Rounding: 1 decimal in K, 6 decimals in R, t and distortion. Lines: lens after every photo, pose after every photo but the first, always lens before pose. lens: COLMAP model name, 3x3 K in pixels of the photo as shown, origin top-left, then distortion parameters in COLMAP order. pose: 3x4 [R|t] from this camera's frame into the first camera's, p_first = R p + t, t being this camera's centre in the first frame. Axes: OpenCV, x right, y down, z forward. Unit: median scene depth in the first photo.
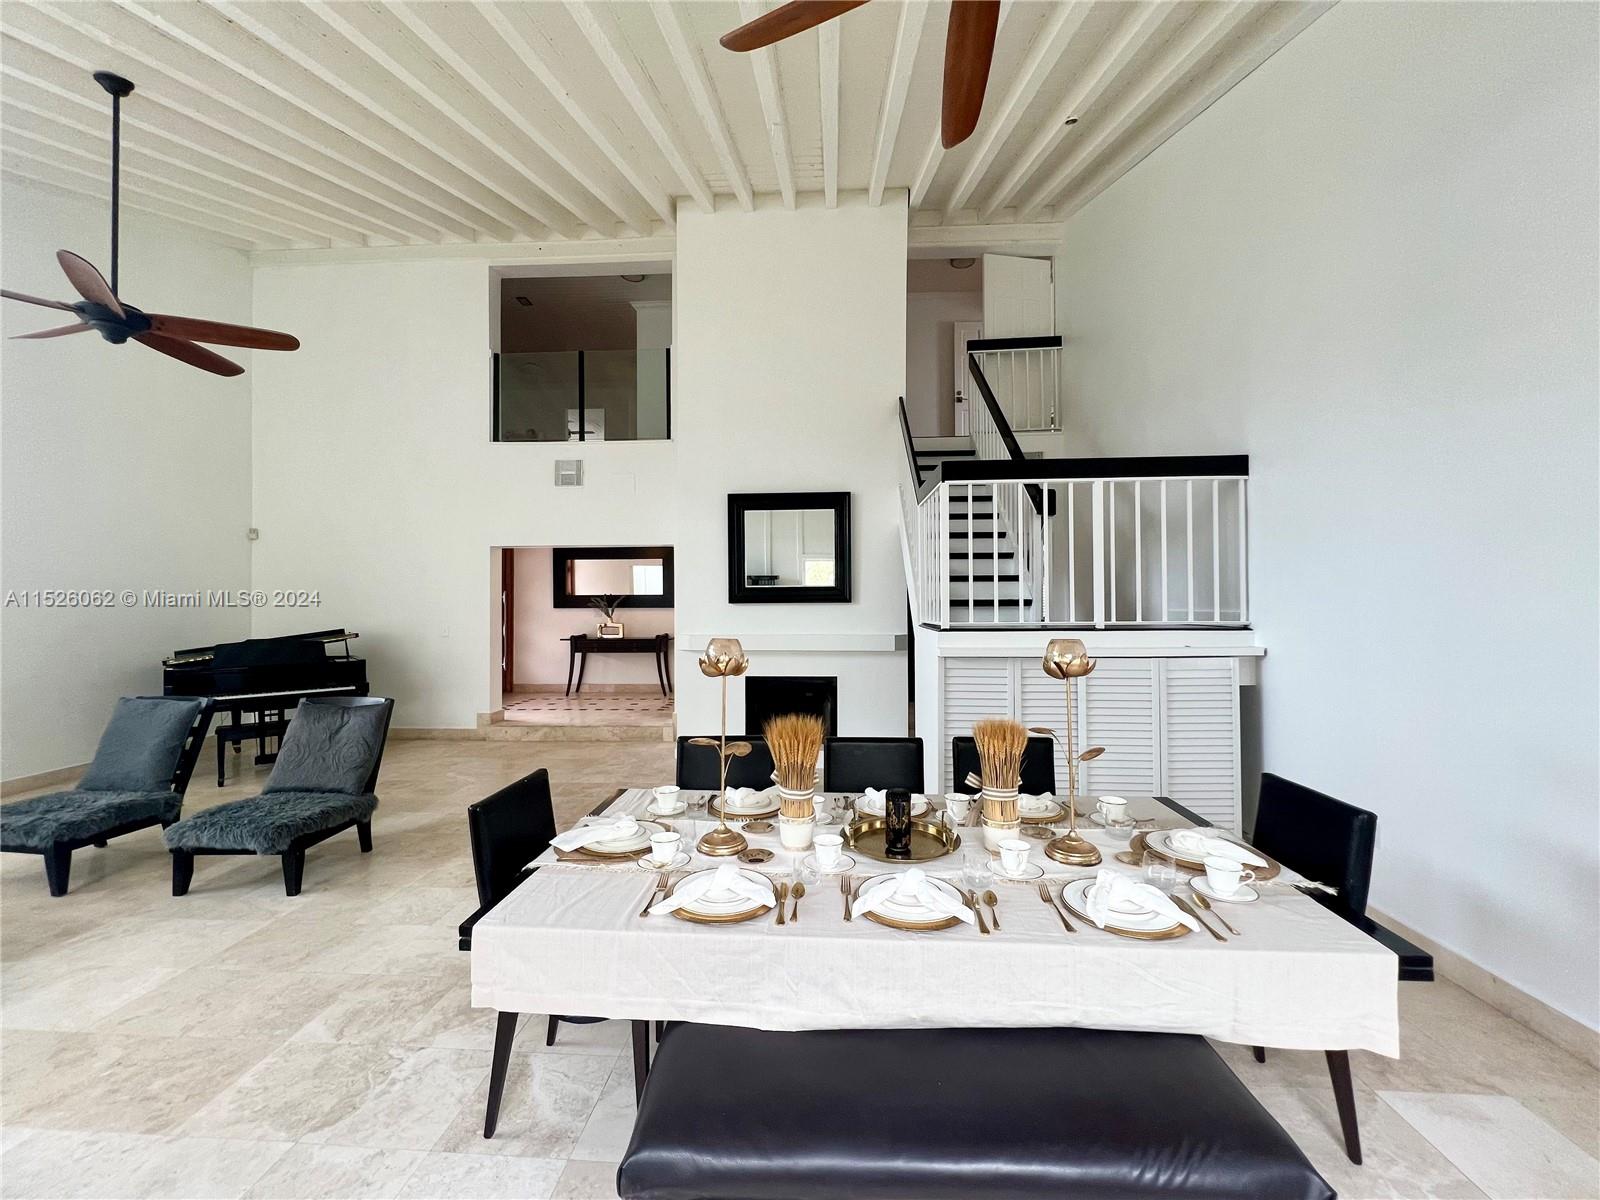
lens RADIAL K [[640.2, 0, 798.5], [0, 640.2, 597.6], [0, 0, 1]] dist [0.002738, -0.000594]
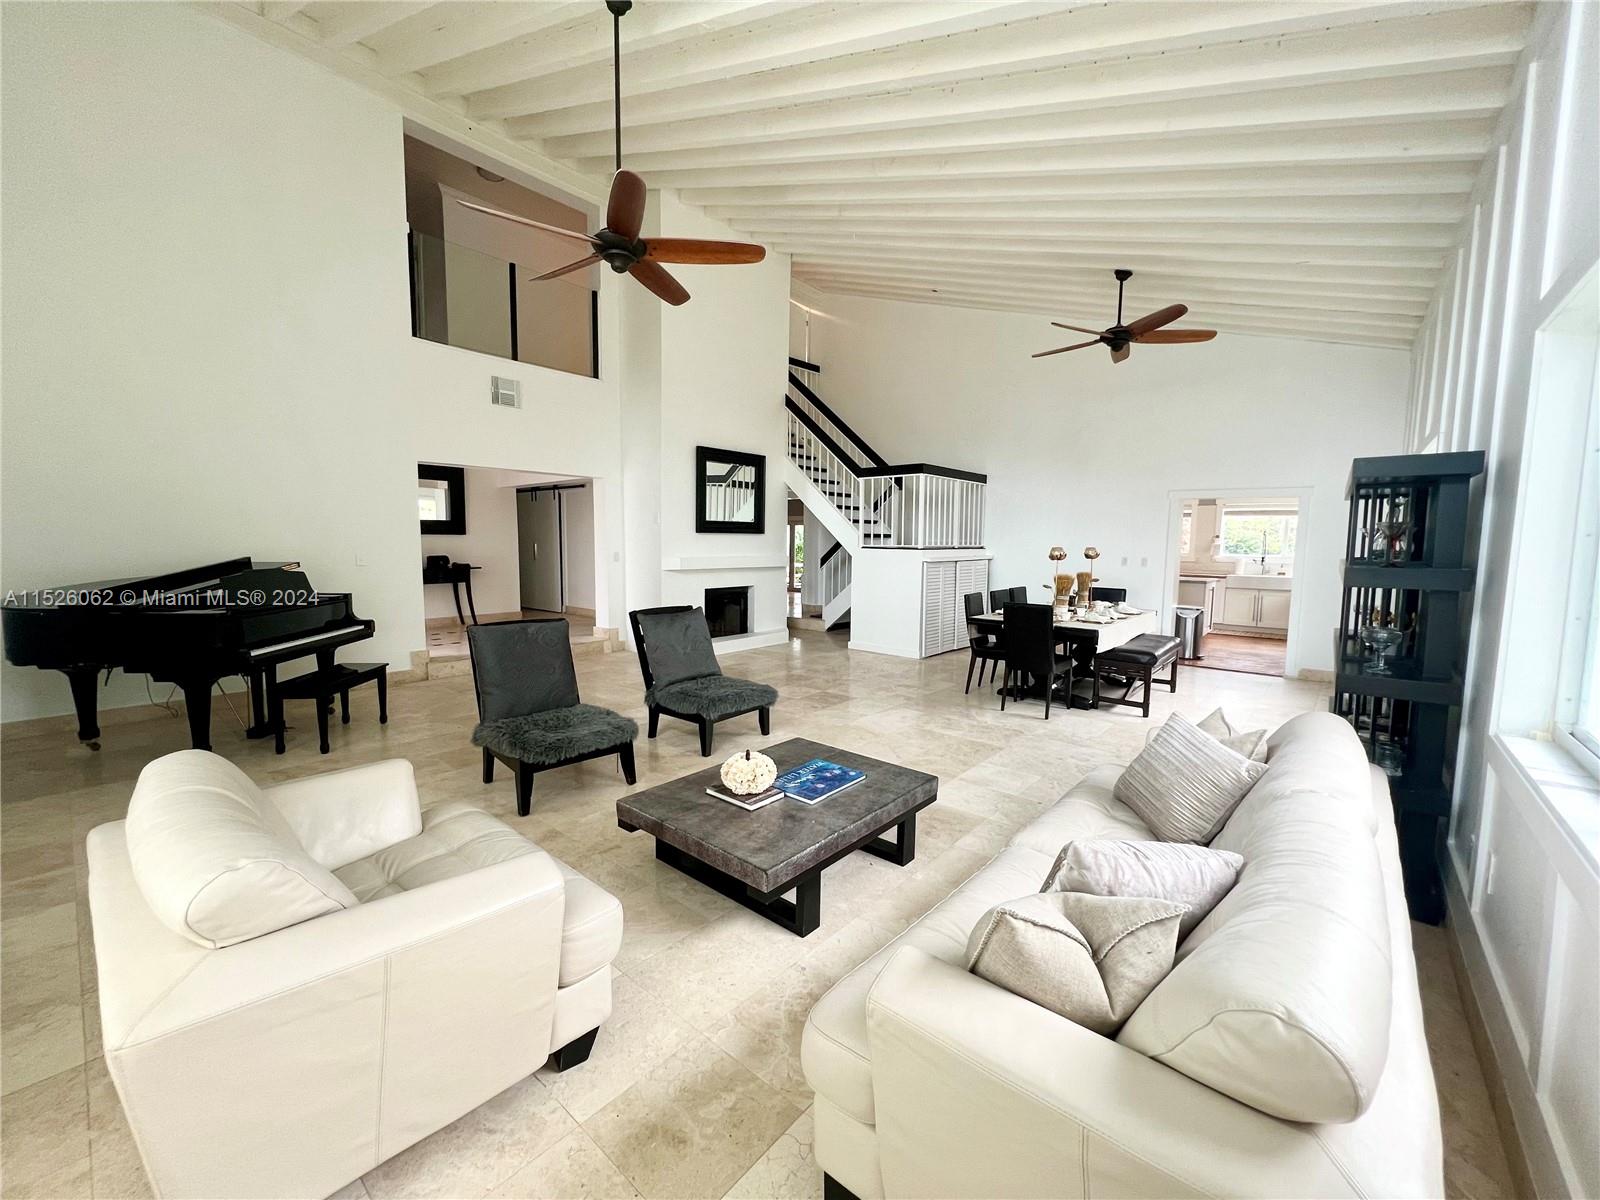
lens RADIAL K [[640.2, 0, 800.9], [0, 640.2, 596.3], [0, 0, 1]] dist [0.002738, -0.000594]
pose [[0.598124, -0.061089, 0.799072, -1.273724], [-0.020387, 0.995608, 0.091375, 0.018386], [-0.801144, -0.070944, 0.594252, 0.079589]]
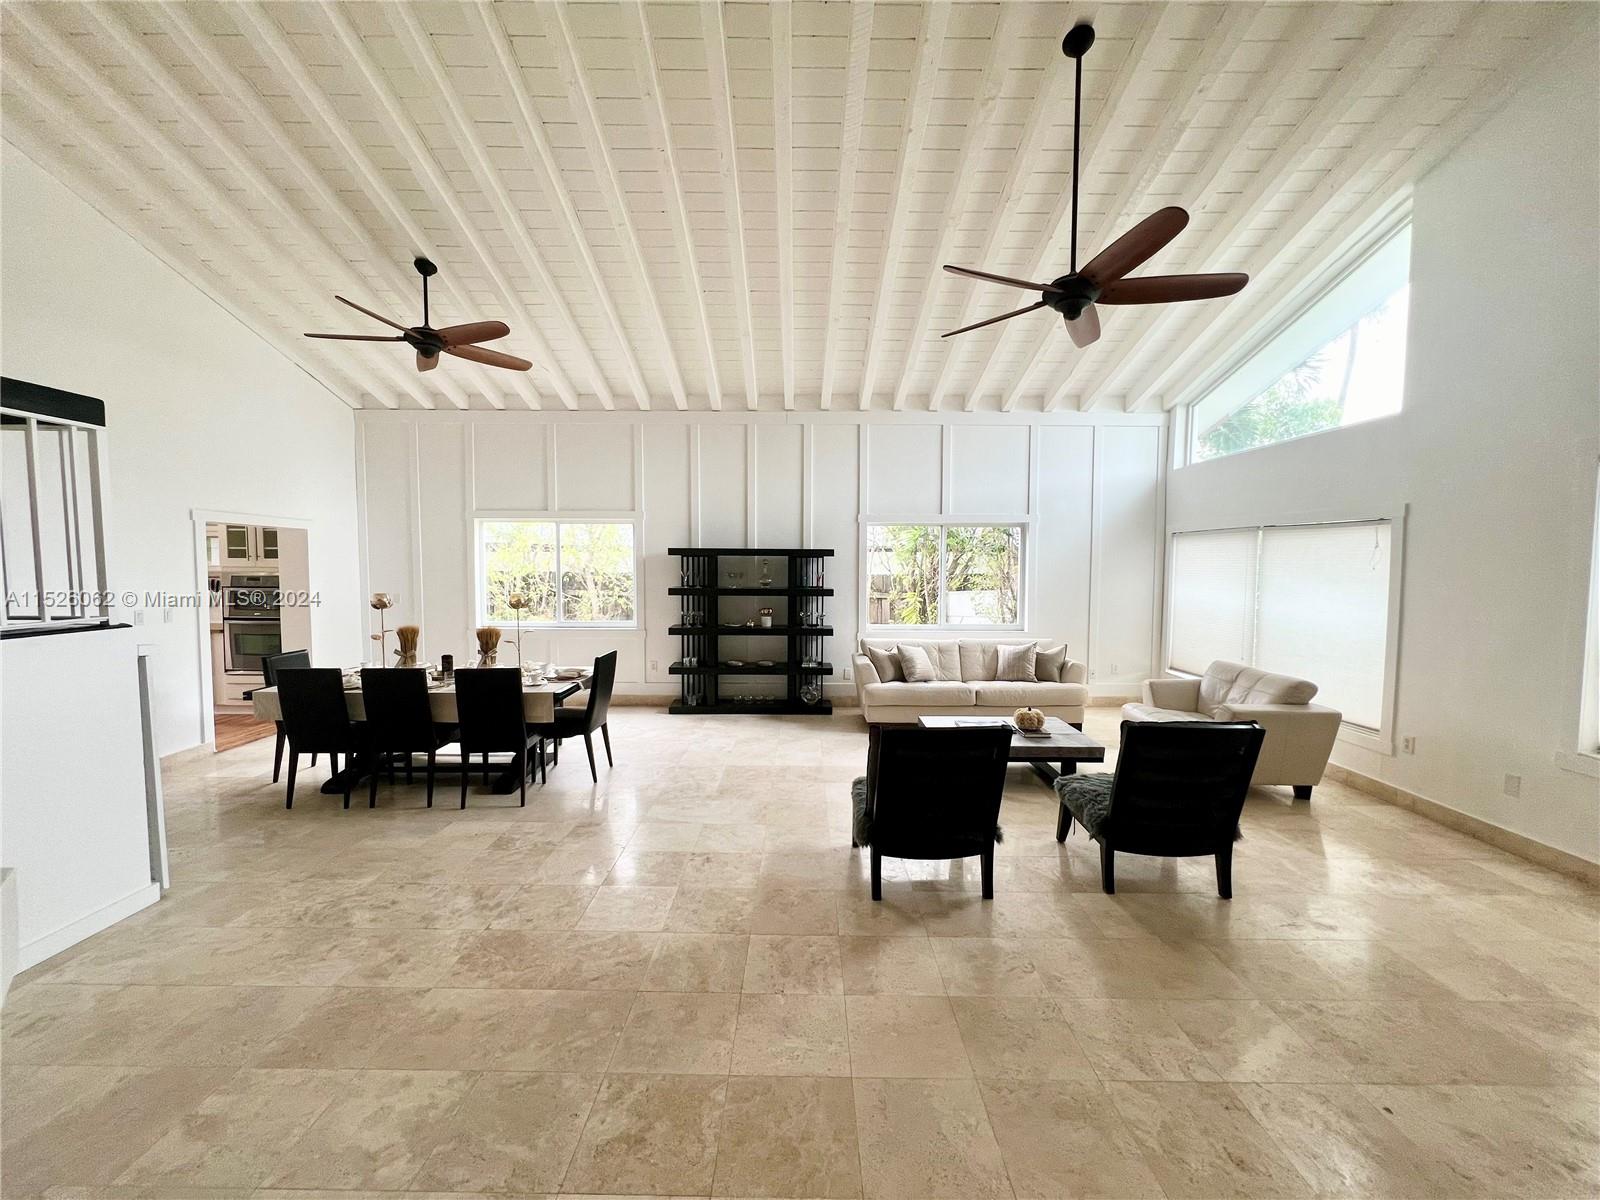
lens RADIAL K [[640.2, 0, 797.5], [0, 640.2, 599.0], [0, 0, 1]] dist [0.002738, -0.000594]
pose [[-0.998344, 0.002529, -0.057472, -0.425347], [-0.000368, 0.998732, 0.050345, -0.015280], [0.057526, 0.050283, -0.997077, 1.435611]]
